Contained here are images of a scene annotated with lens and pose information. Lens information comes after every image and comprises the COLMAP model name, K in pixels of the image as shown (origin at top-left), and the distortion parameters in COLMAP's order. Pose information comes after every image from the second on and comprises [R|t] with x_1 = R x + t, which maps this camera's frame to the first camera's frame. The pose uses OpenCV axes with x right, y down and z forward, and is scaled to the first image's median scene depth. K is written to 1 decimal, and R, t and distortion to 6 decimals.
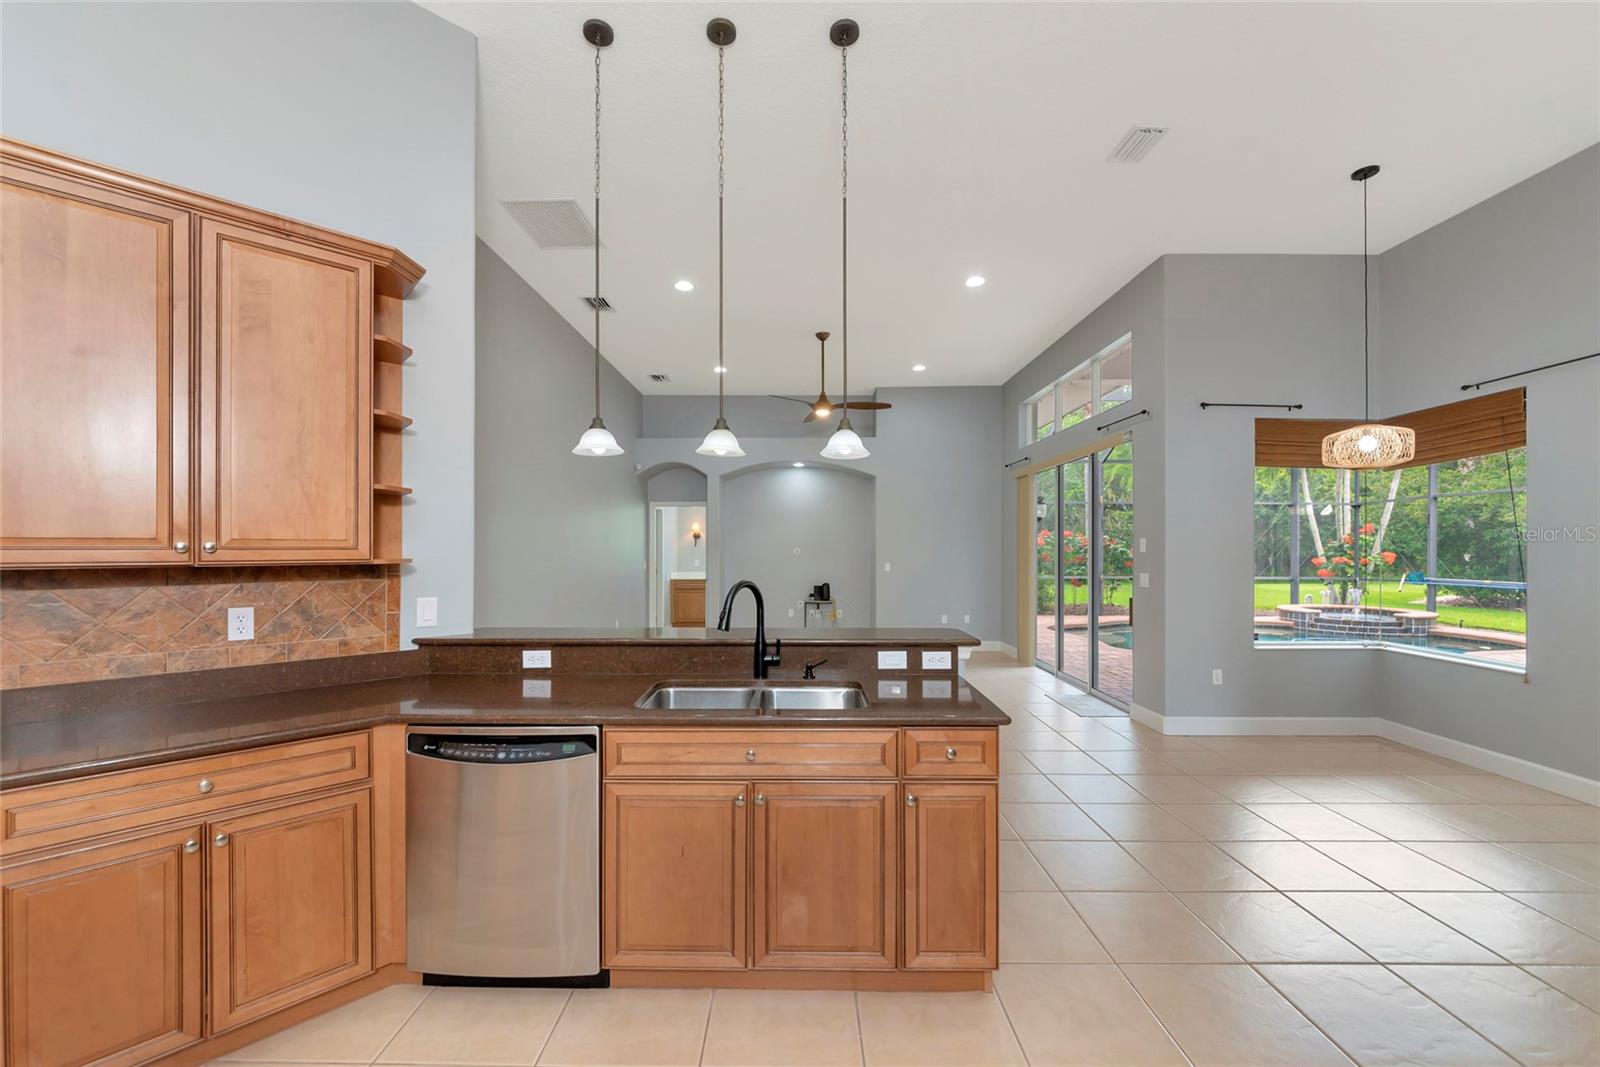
lens RADIAL K [[620.9, 0, 793.9], [0, 620.9, 551.3], [0, 0, 1]] dist [-0.010293, 0.001036]
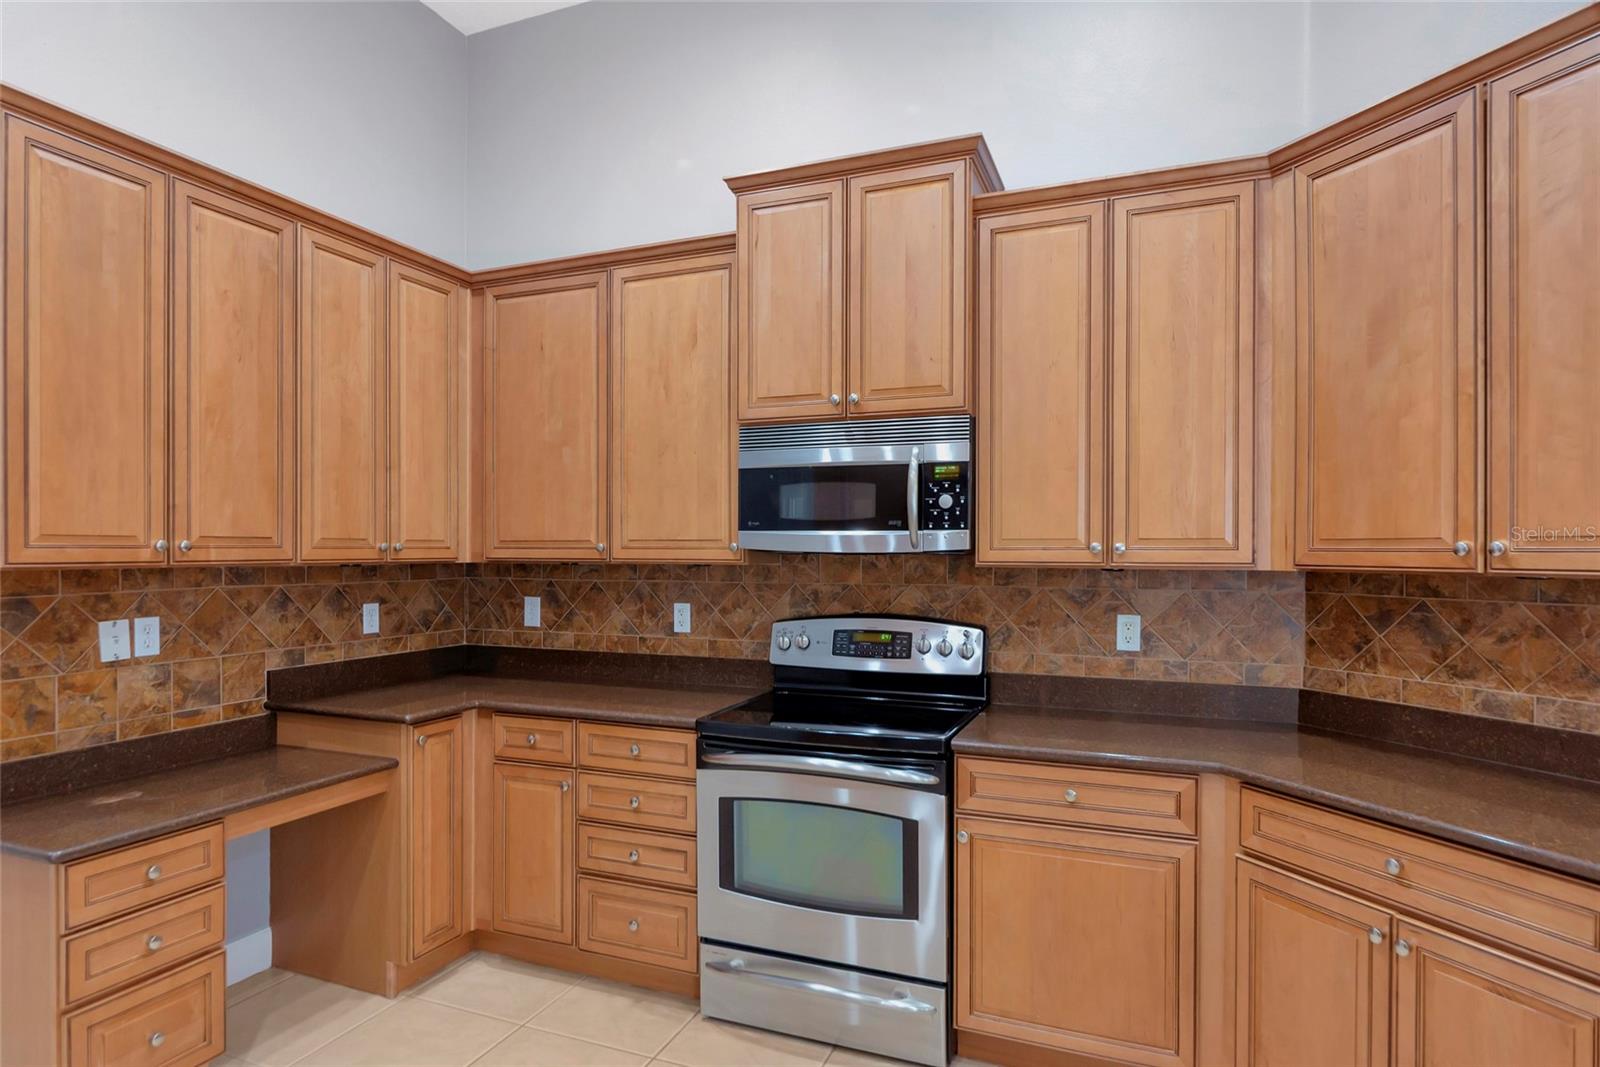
lens RADIAL K [[882.0, 0, 797.5], [0, 882.0, 551.4], [0, 0, 1]] dist [-0.007438, -0.002586]
pose [[-0.359298, 0.000793, -0.933223, 0.210160], [-0.006521, 0.999973, 0.003361, -0.001379], [0.933200, 0.007293, -0.359283, 0.490075]]
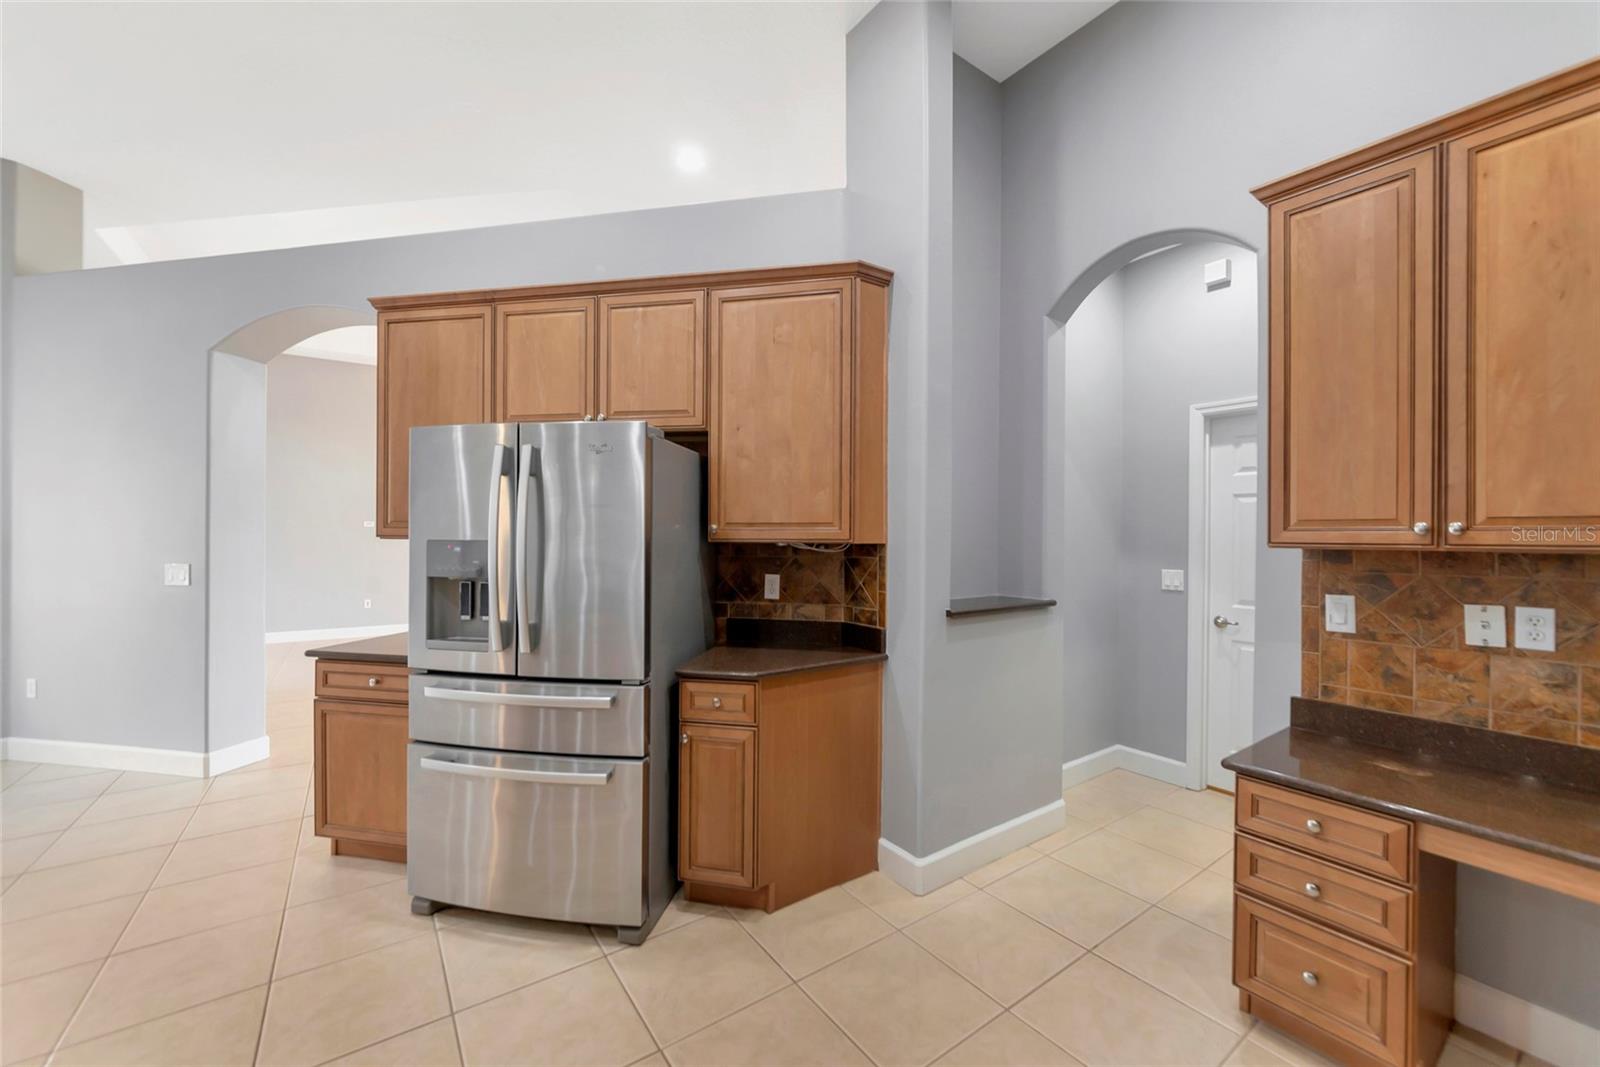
lens RADIAL K [[620.9, 0, 794.8], [0, 620.9, 538.9], [0, 0, 1]] dist [-0.010293, 0.001036]
pose [[-0.584821, -0.010927, 0.811088, -0.613938], [-0.002553, 0.999929, 0.011630, 0.005941], [-0.811158, 0.004731, -0.584808, 0.429024]]
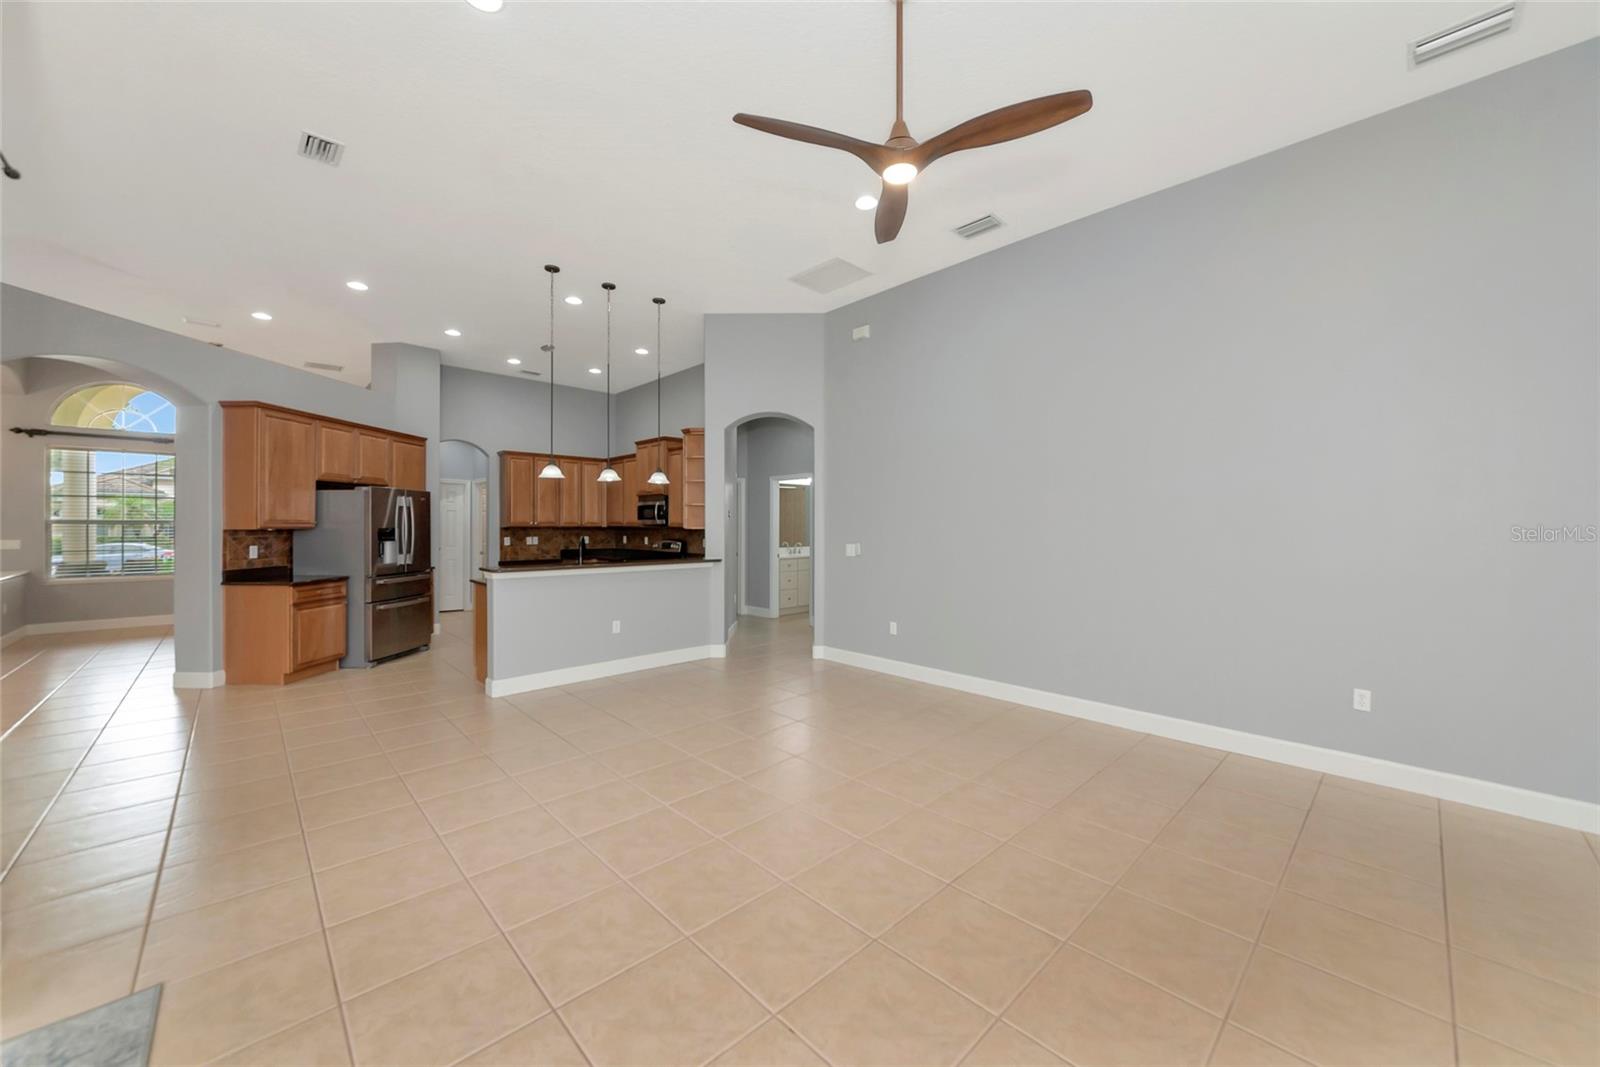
lens RADIAL K [[596.6, 0, 807.0], [0, 596.6, 523.6], [0, 0, 1]] dist [-0.011279, -0.000348]
pose [[-0.702633, -0.001976, -0.711550, 1.014980], [-0.005856, 0.999978, 0.003005, -0.017984], [0.711528, 0.006278, -0.702630, 3.394359]]
